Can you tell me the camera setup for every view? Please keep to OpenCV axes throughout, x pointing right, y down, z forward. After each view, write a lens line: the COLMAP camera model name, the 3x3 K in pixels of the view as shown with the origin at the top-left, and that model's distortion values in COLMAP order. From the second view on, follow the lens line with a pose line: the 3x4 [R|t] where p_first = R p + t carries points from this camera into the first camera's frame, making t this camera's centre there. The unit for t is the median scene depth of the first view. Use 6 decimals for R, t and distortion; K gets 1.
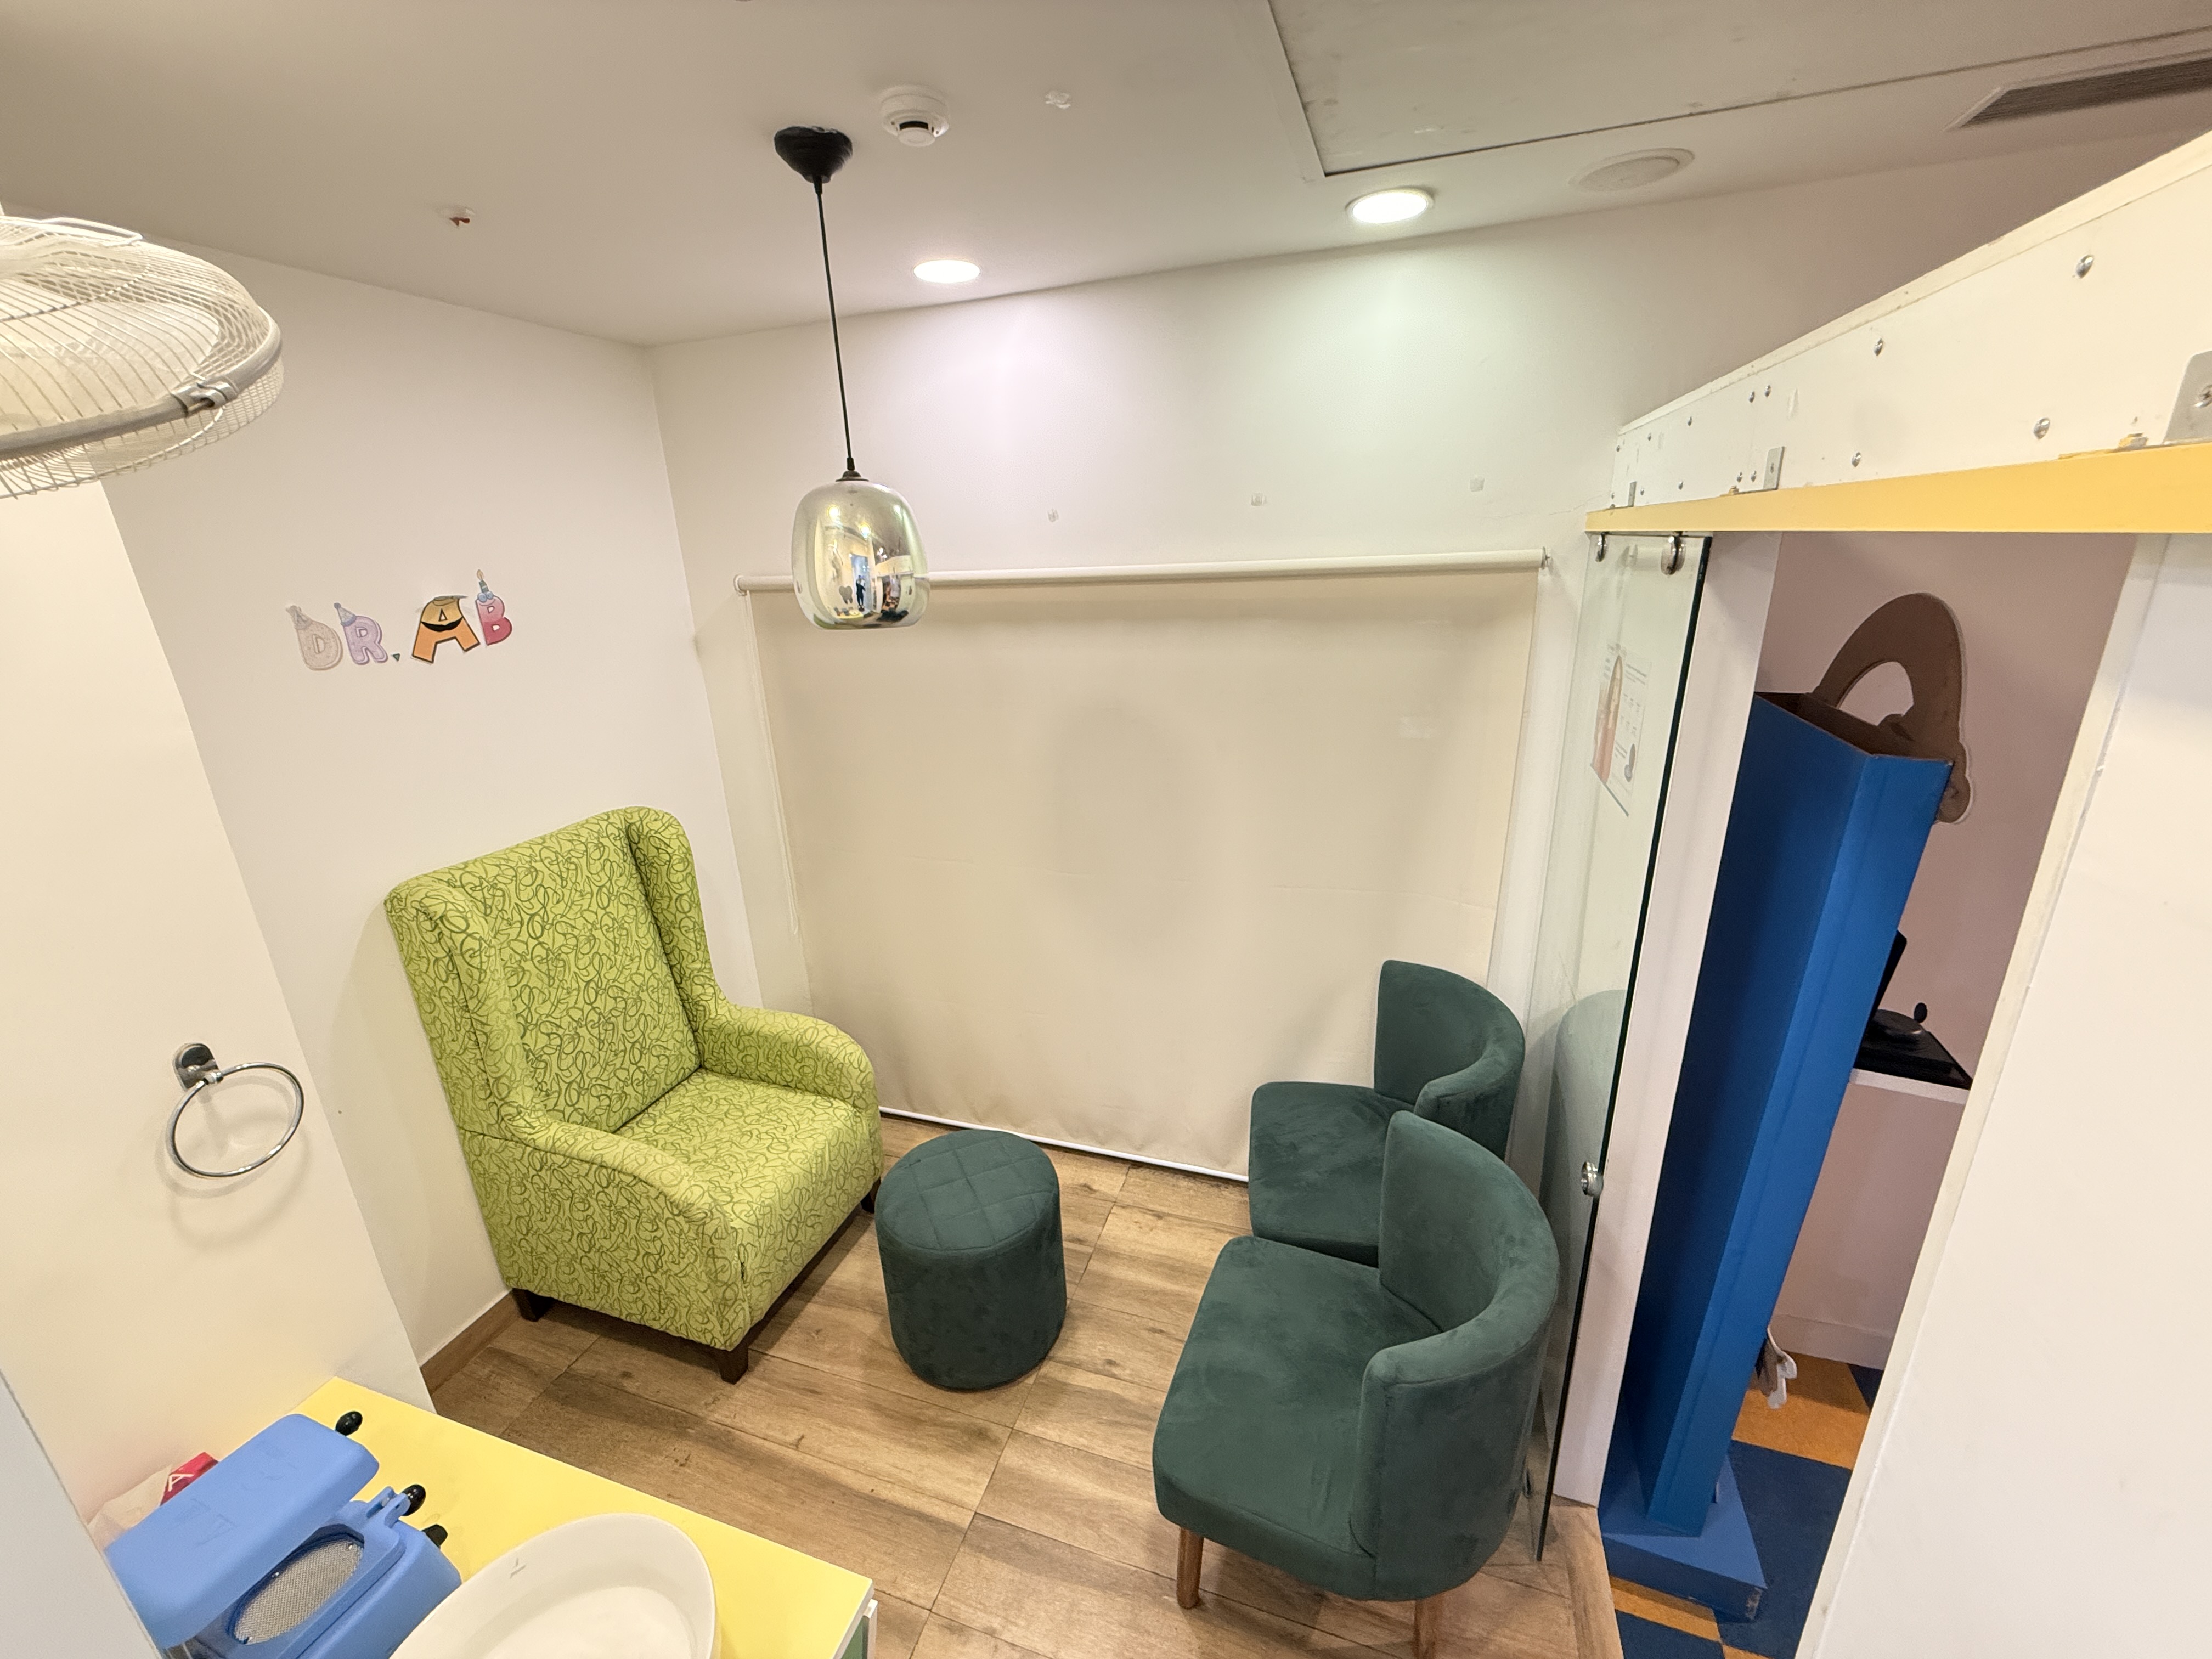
lens RADIAL K [[879.5, 0, 1101.5], [0, 879.5, 824.6], [0, 0, 1]] dist [0.000603, -0.000365]
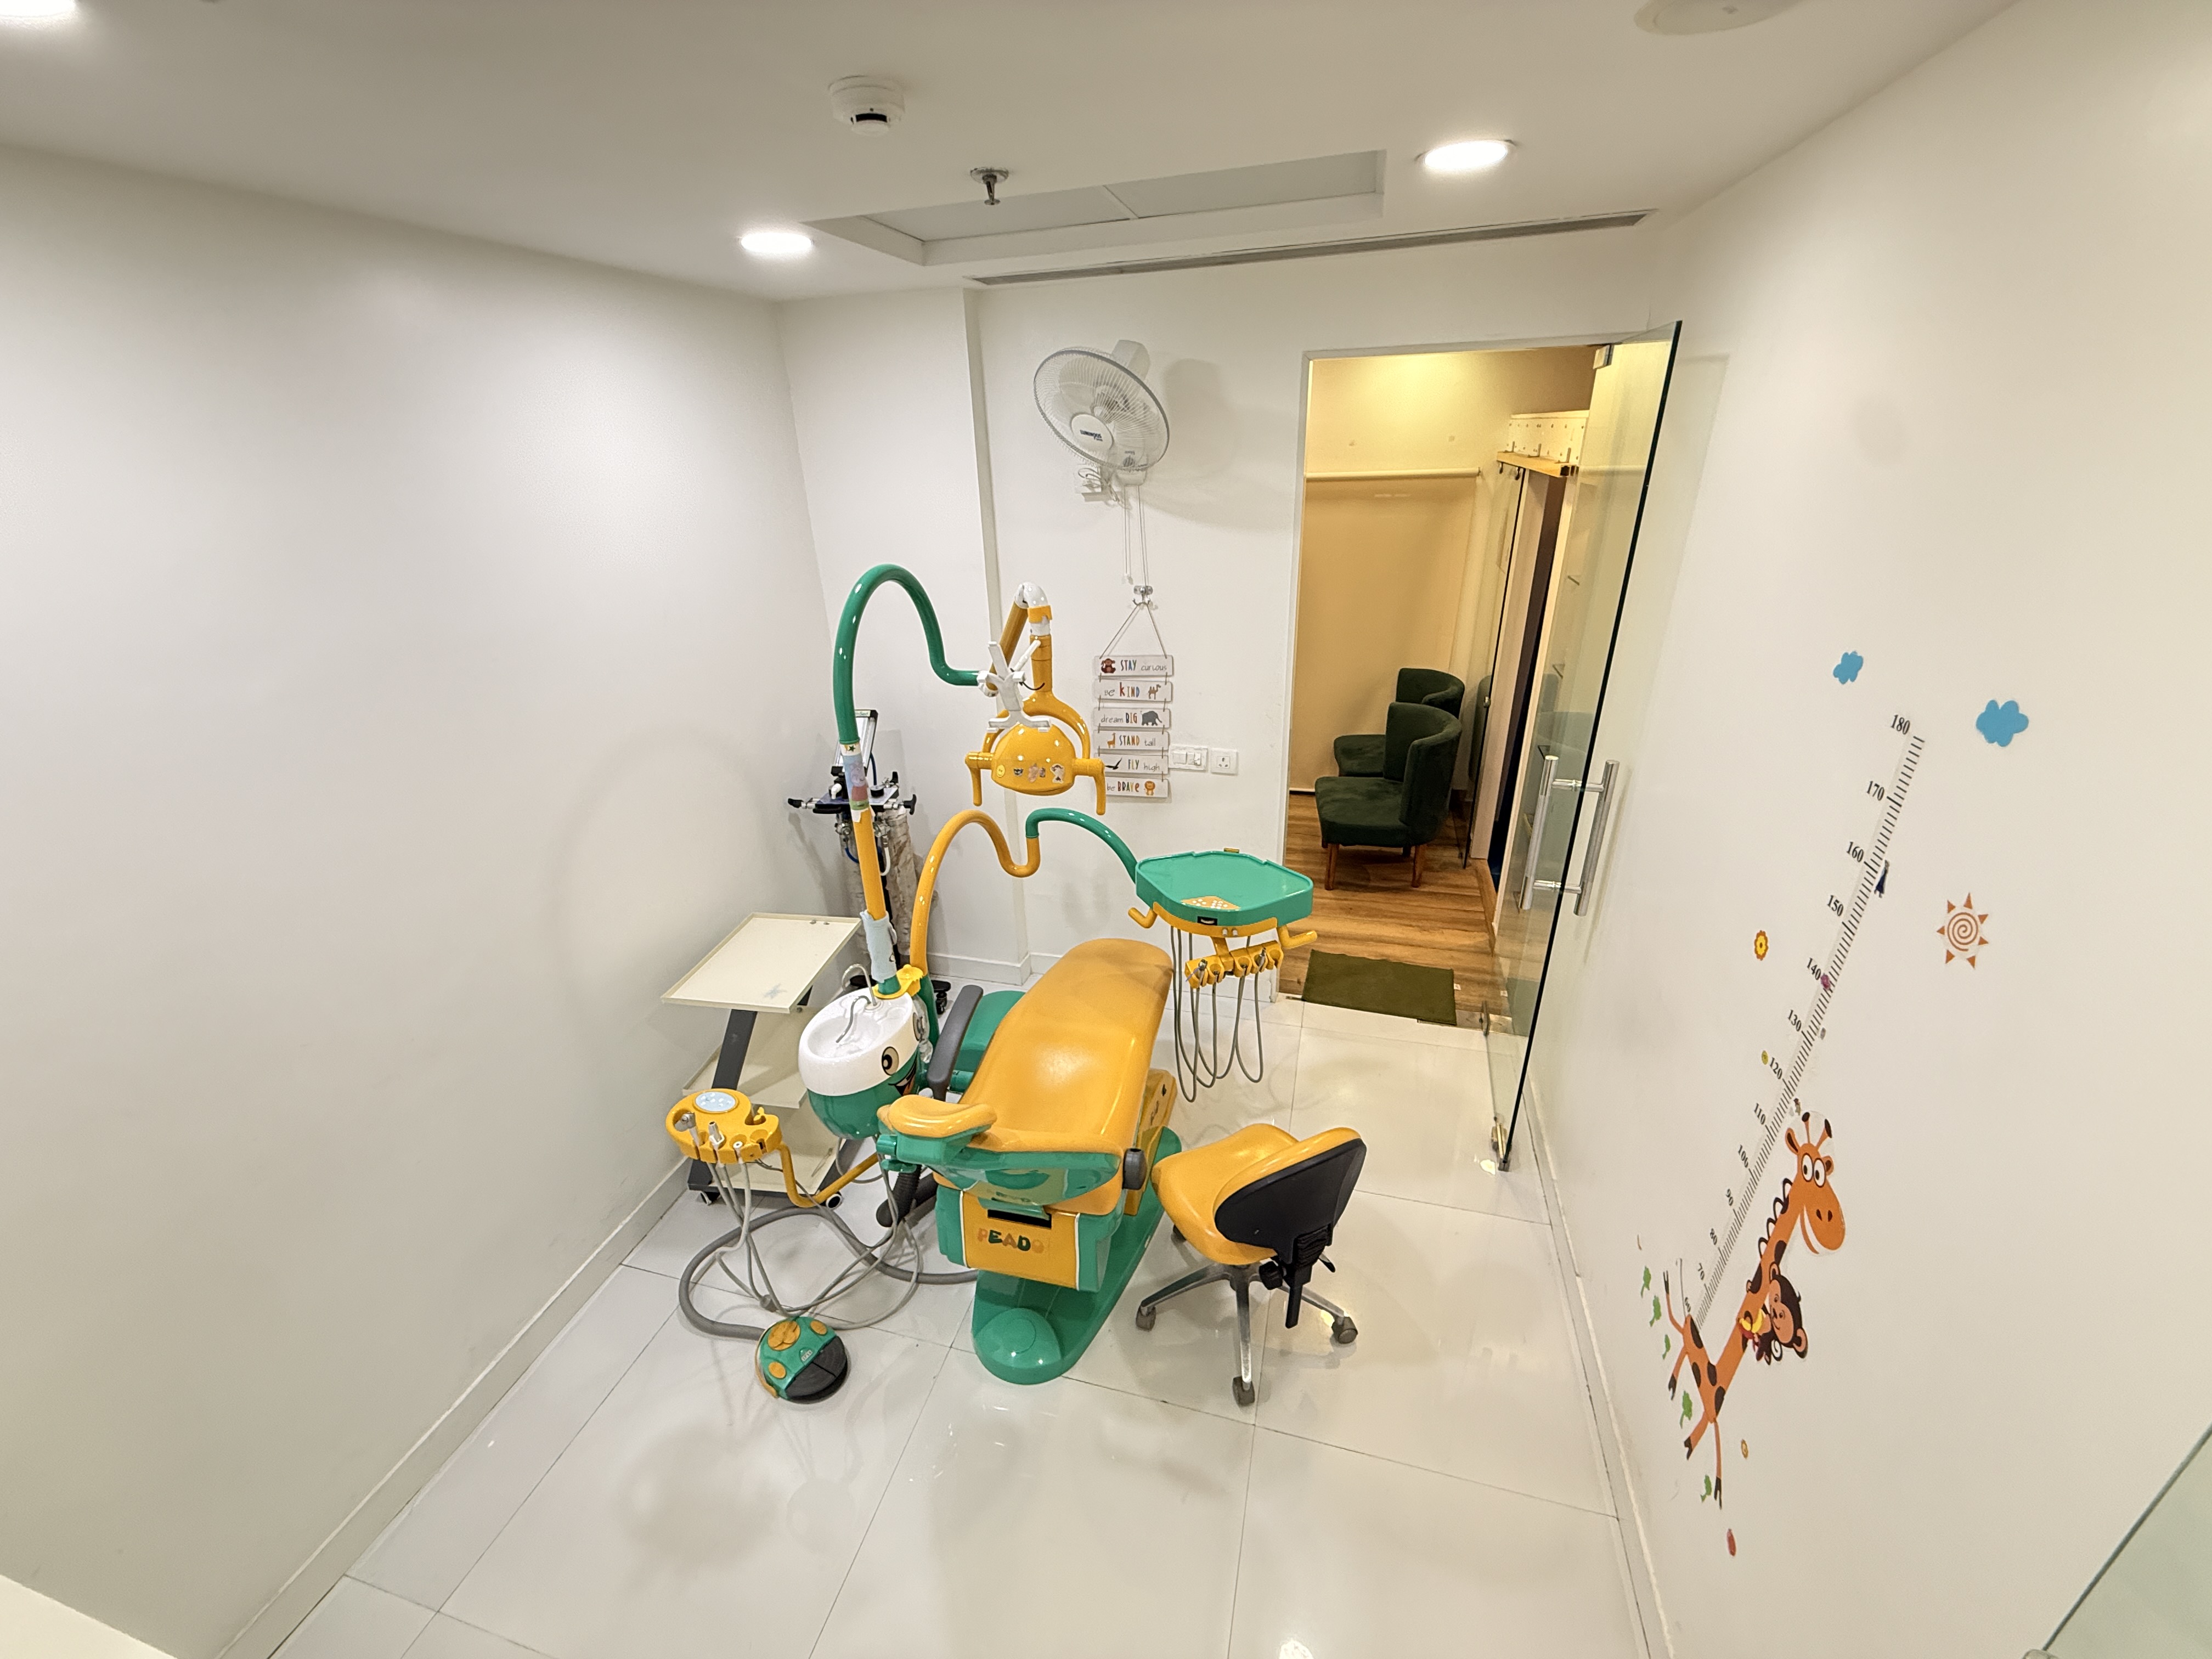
lens RADIAL K [[879.5, 0, 1101.5], [0, 879.5, 824.6], [0, 0, 1]] dist [0.000603, -0.000365]
pose [[0.998618, -0.016351, 0.049941, -0.628501], [0.011477, 0.995280, 0.096360, 0.392282], [-0.051281, -0.095653, 0.994093, -1.357831]]
